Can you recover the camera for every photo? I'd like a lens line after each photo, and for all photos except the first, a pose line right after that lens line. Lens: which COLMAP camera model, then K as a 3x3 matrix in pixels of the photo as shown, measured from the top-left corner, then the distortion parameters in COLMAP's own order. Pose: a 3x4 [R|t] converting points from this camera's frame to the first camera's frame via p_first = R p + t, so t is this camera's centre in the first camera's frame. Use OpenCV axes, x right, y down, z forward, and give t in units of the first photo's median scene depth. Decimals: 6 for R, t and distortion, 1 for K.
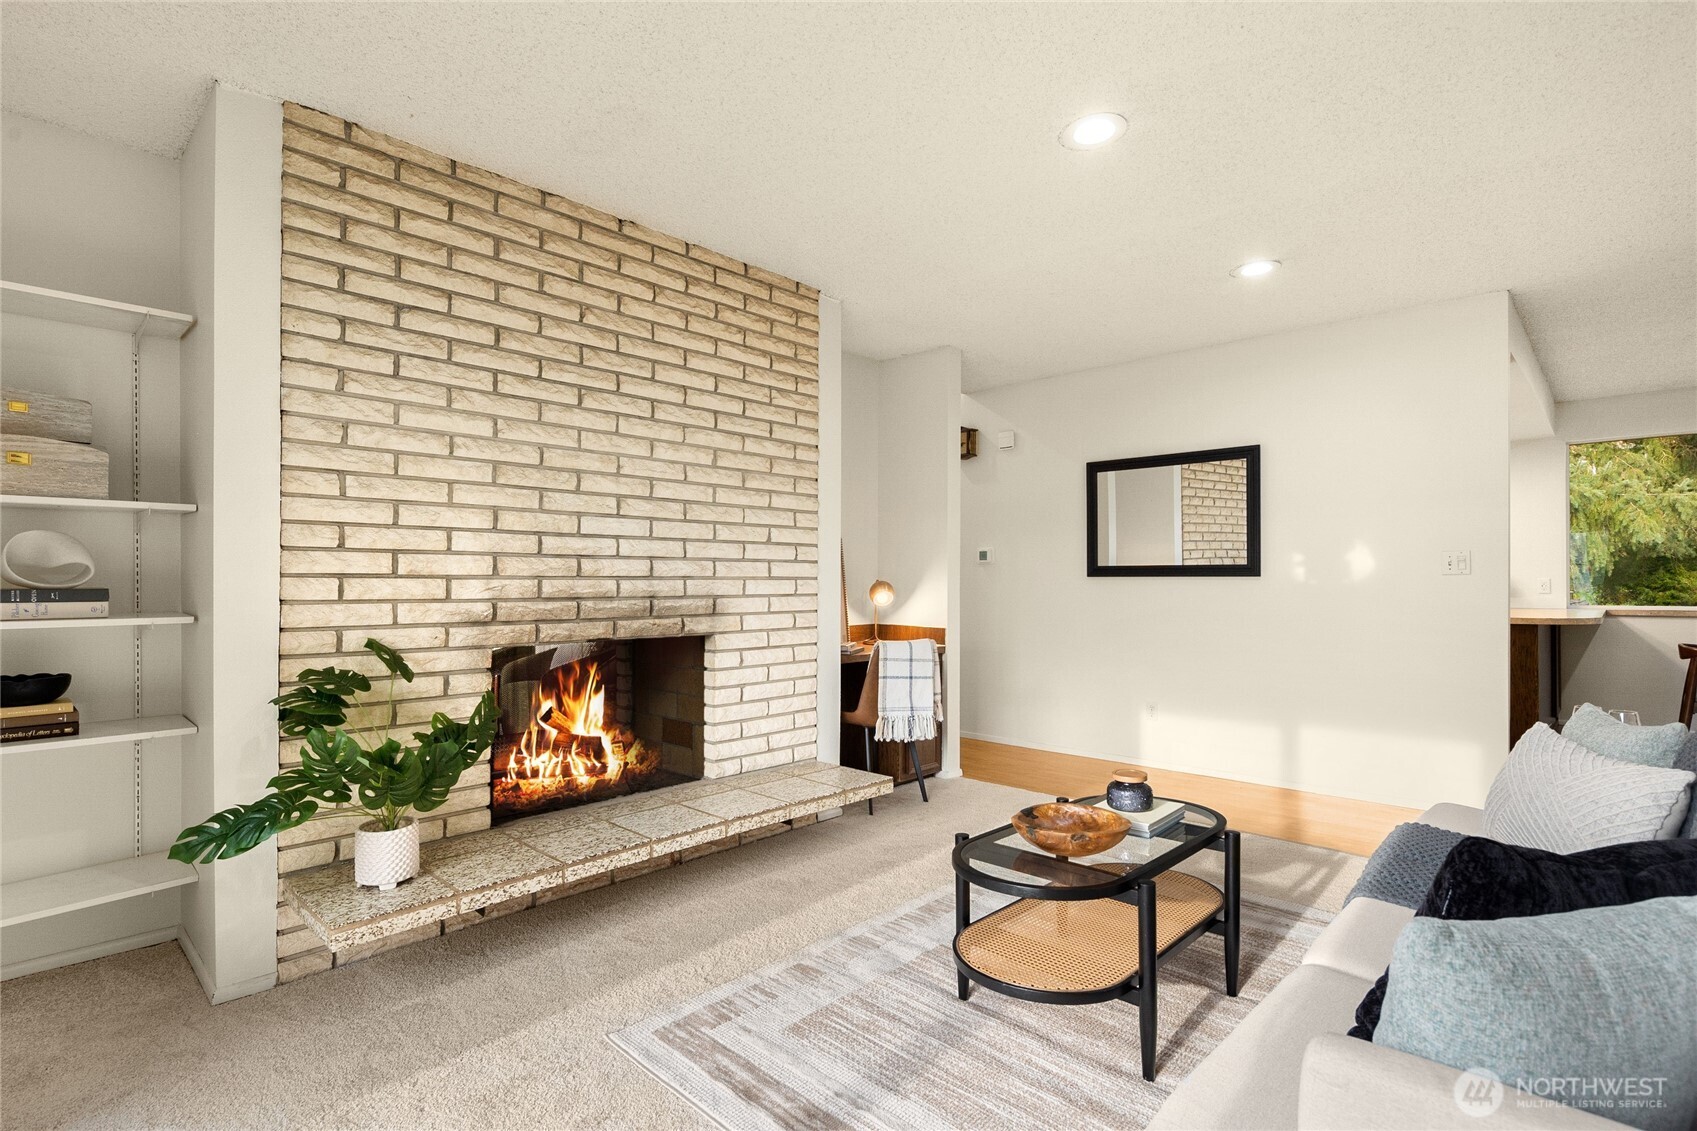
lens RADIAL K [[815.1, 0, 851.1], [0, 815.1, 589.8], [0, 0, 1]] dist [0.003628, -0.005508]
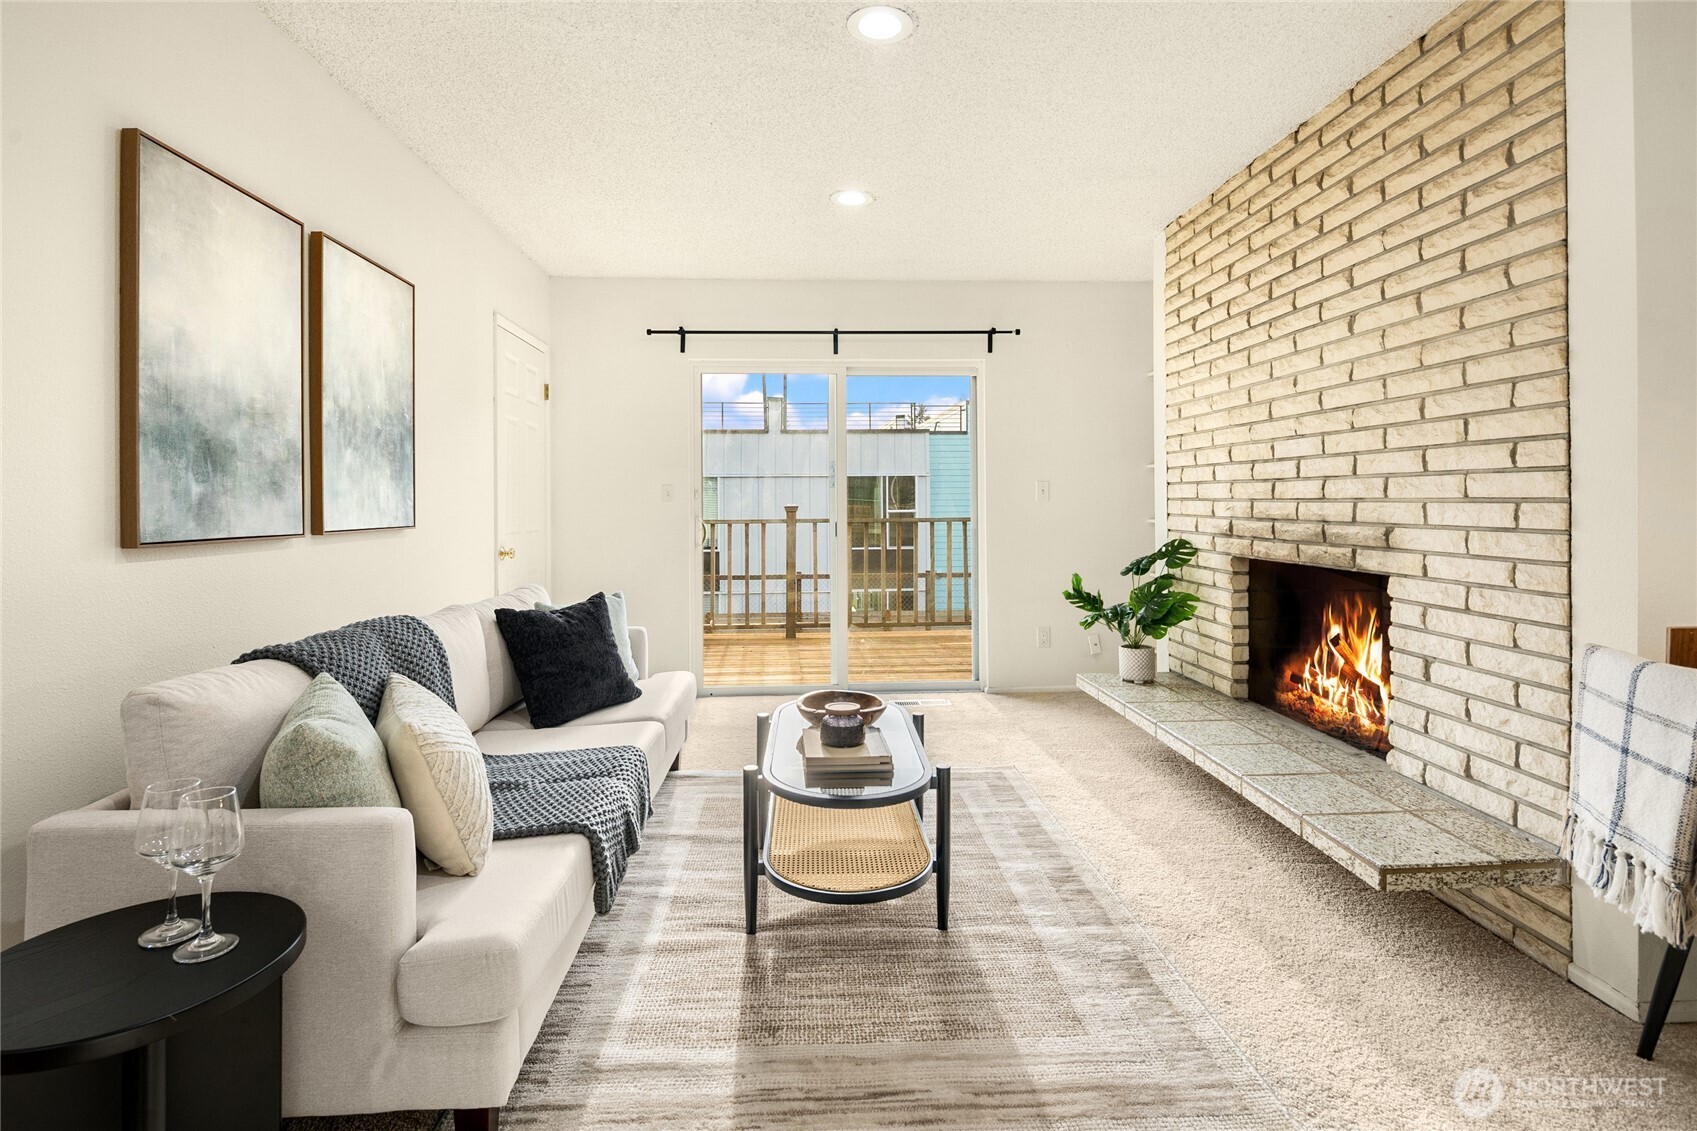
lens RADIAL K [[815.1, 0, 839.5], [0, 815.1, 496.3], [0, 0, 1]] dist [0.003628, -0.005508]
pose [[-0.690322, -0.014832, -0.723350, 0.765382], [-0.026159, 0.999648, 0.004467, -0.009290], [0.723029, 0.022006, -0.690467, 1.246345]]
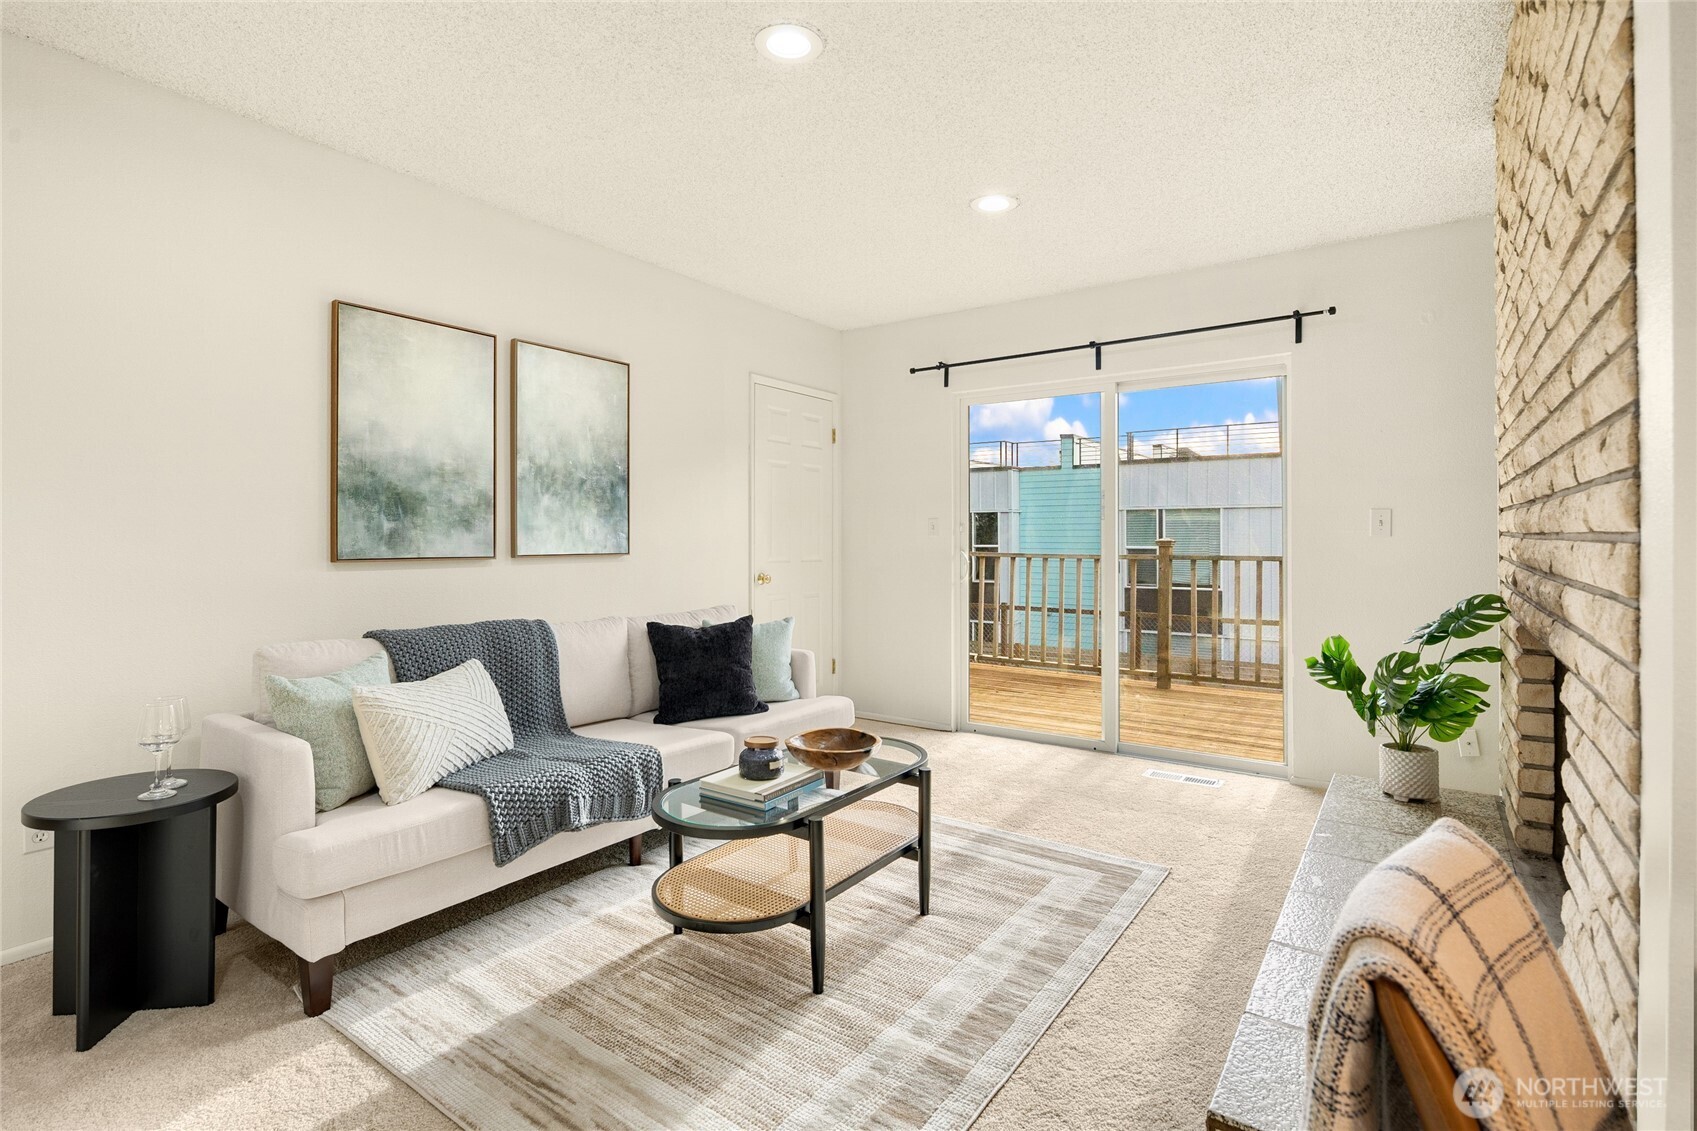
lens RADIAL K [[815.1, 0, 838.1], [0, 815.1, 532.2], [0, 0, 1]] dist [0.003628, -0.005508]
pose [[-0.990046, -0.013683, -0.140074, 0.280371], [-0.016835, 0.999630, 0.021346, -0.019960], [0.139731, 0.023492, -0.989911, 1.472164]]
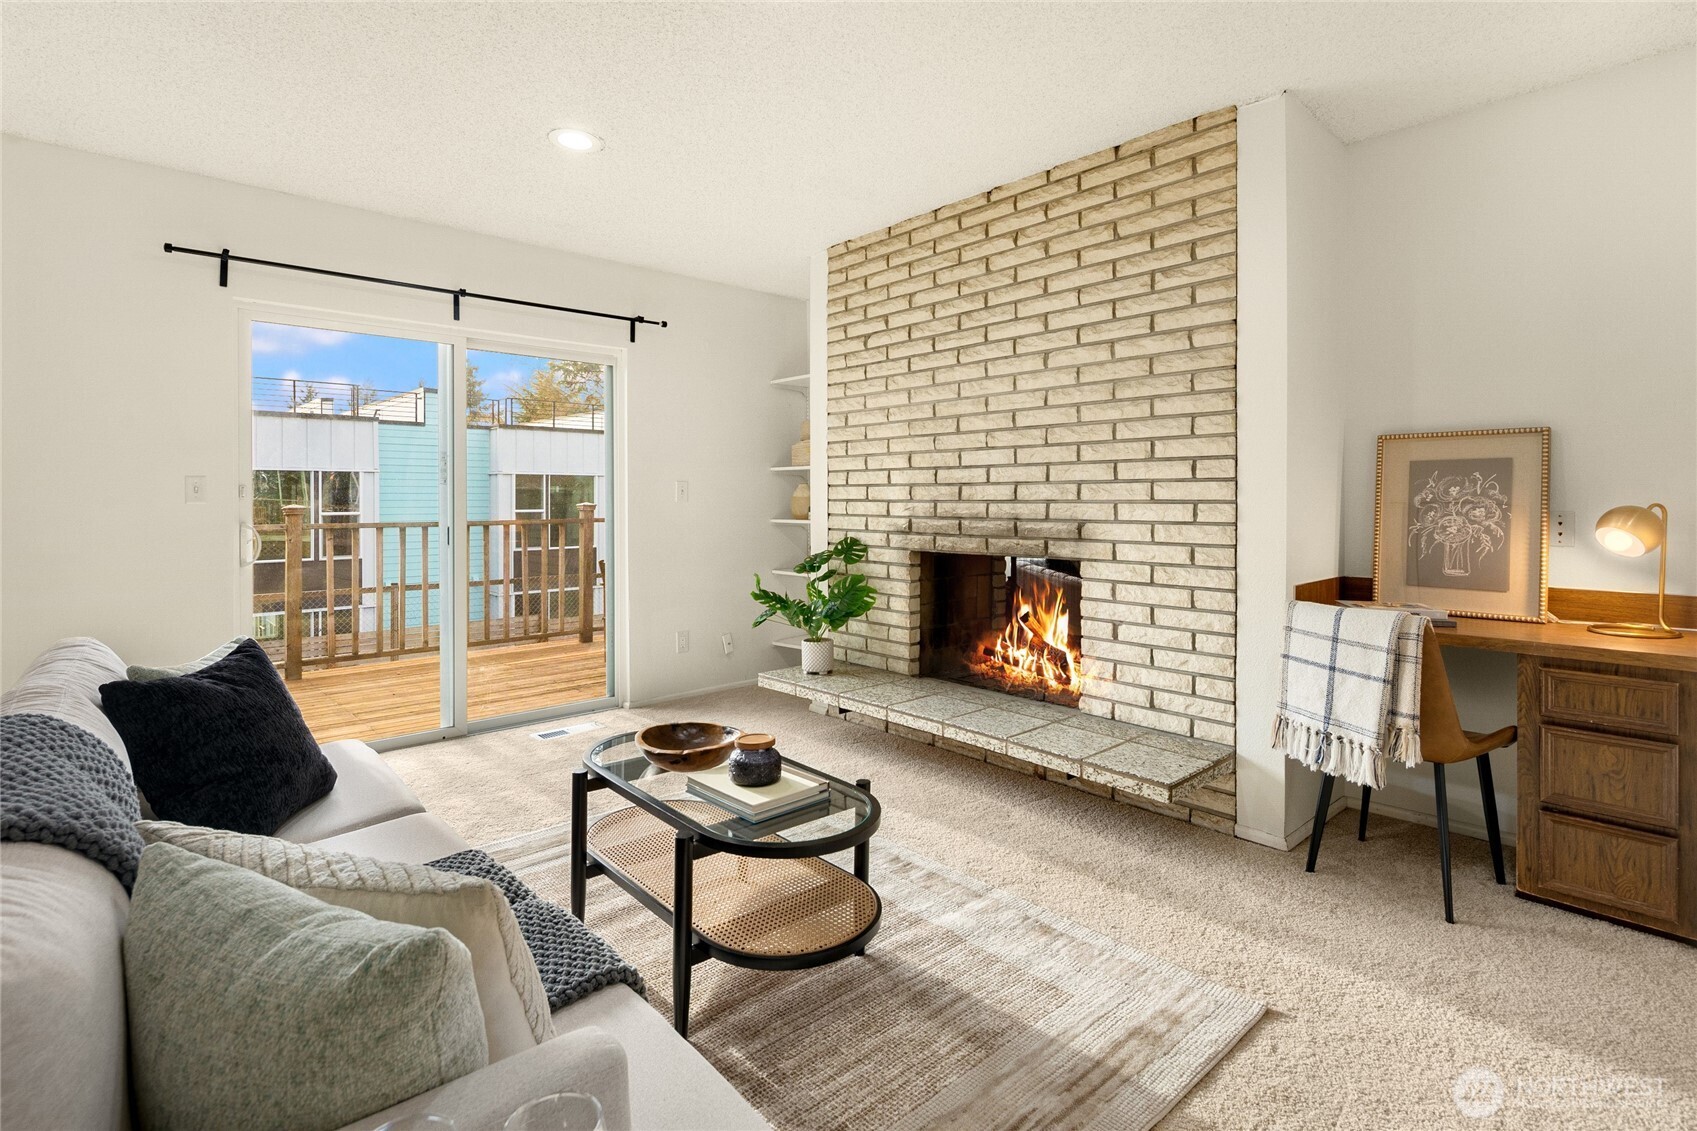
lens RADIAL K [[815.1, 0, 839.6], [0, 815.1, 500.5], [0, 0, 1]] dist [0.003628, -0.005508]
pose [[-0.082557, -0.013964, -0.996489, 0.856174], [-0.029790, 0.999490, -0.011538, 0.003354], [0.996141, 0.028733, -0.082931, 0.868863]]
